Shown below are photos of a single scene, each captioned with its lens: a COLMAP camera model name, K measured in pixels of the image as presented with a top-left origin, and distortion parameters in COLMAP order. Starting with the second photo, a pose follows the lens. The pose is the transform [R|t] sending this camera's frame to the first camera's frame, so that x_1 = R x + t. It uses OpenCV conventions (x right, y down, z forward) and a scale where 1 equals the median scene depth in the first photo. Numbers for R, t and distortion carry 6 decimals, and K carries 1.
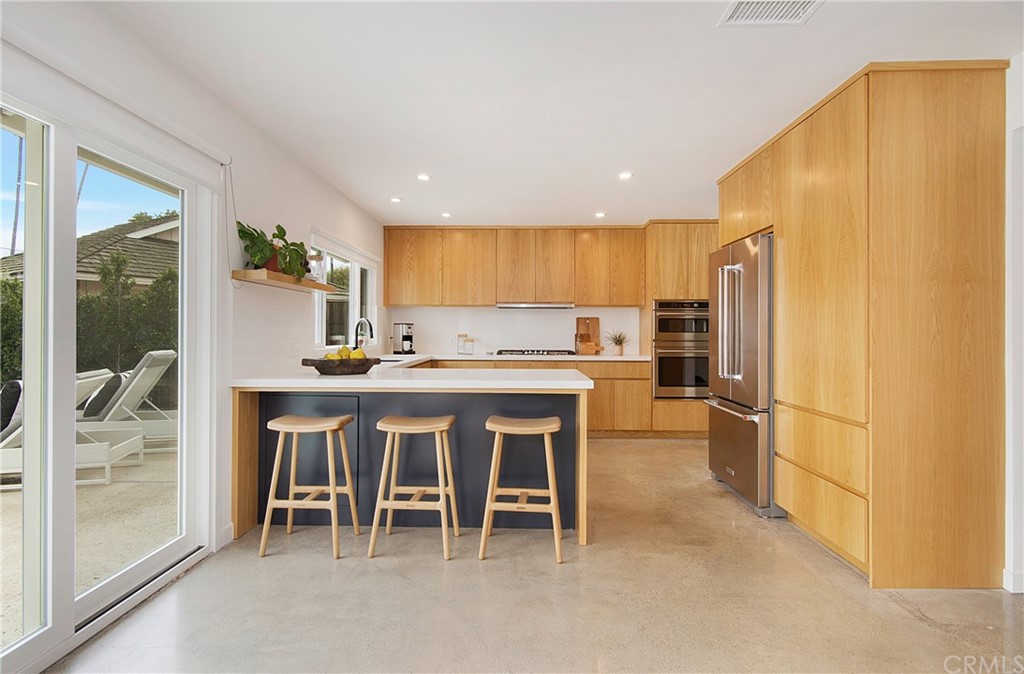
lens RADIAL K [[513.3, 0, 508.4], [0, 513.3, 335.7], [0, 0, 1]] dist [-0.006454, -0.001506]
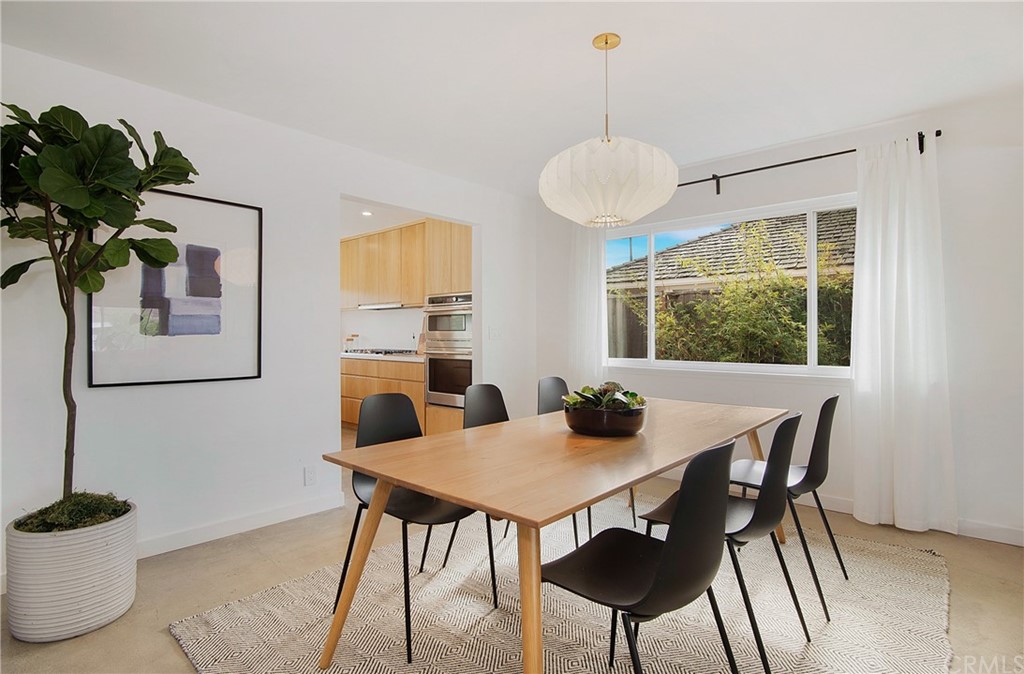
lens RADIAL K [[513.3, 0, 512.4], [0, 513.3, 335.8], [0, 0, 1]] dist [-0.006454, -0.001506]
pose [[0.763514, -0.005041, -0.645771, 0.931990], [0.002732, 0.999986, -0.004576, 0.005607], [0.645785, 0.001729, 0.763517, 0.381137]]
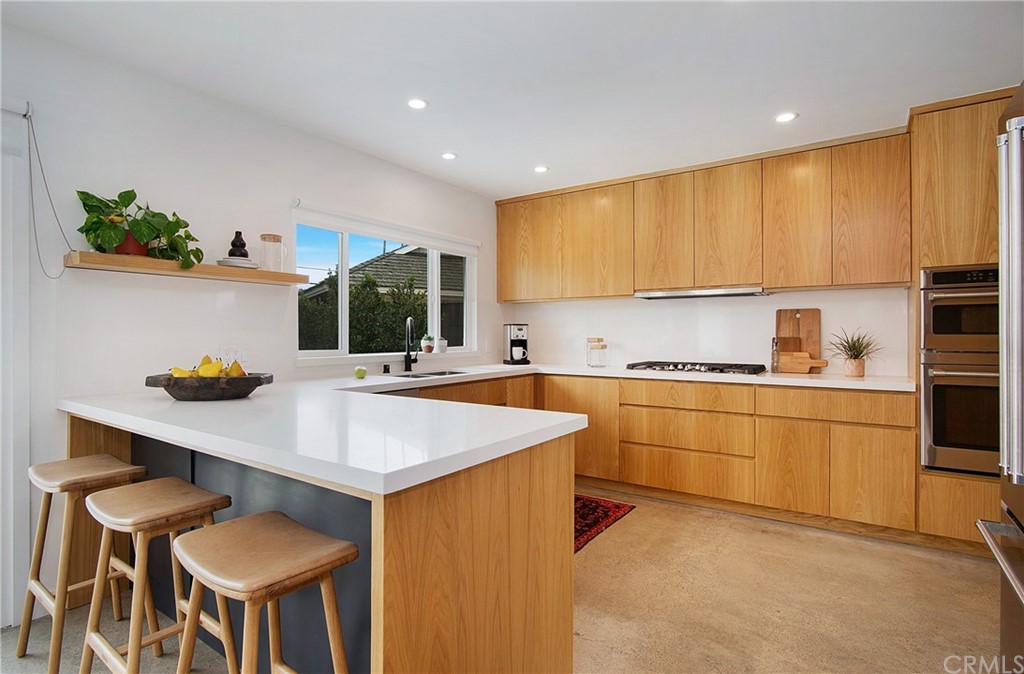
lens RADIAL K [[513.3, 0, 515.4], [0, 513.3, 336.0], [0, 0, 1]] dist [-0.006454, -0.001506]
pose [[0.838172, -0.002317, -0.545401, 0.212174], [-0.000157, 0.999990, -0.004490, -0.002519], [0.545406, 0.003849, 0.838163, 0.356069]]
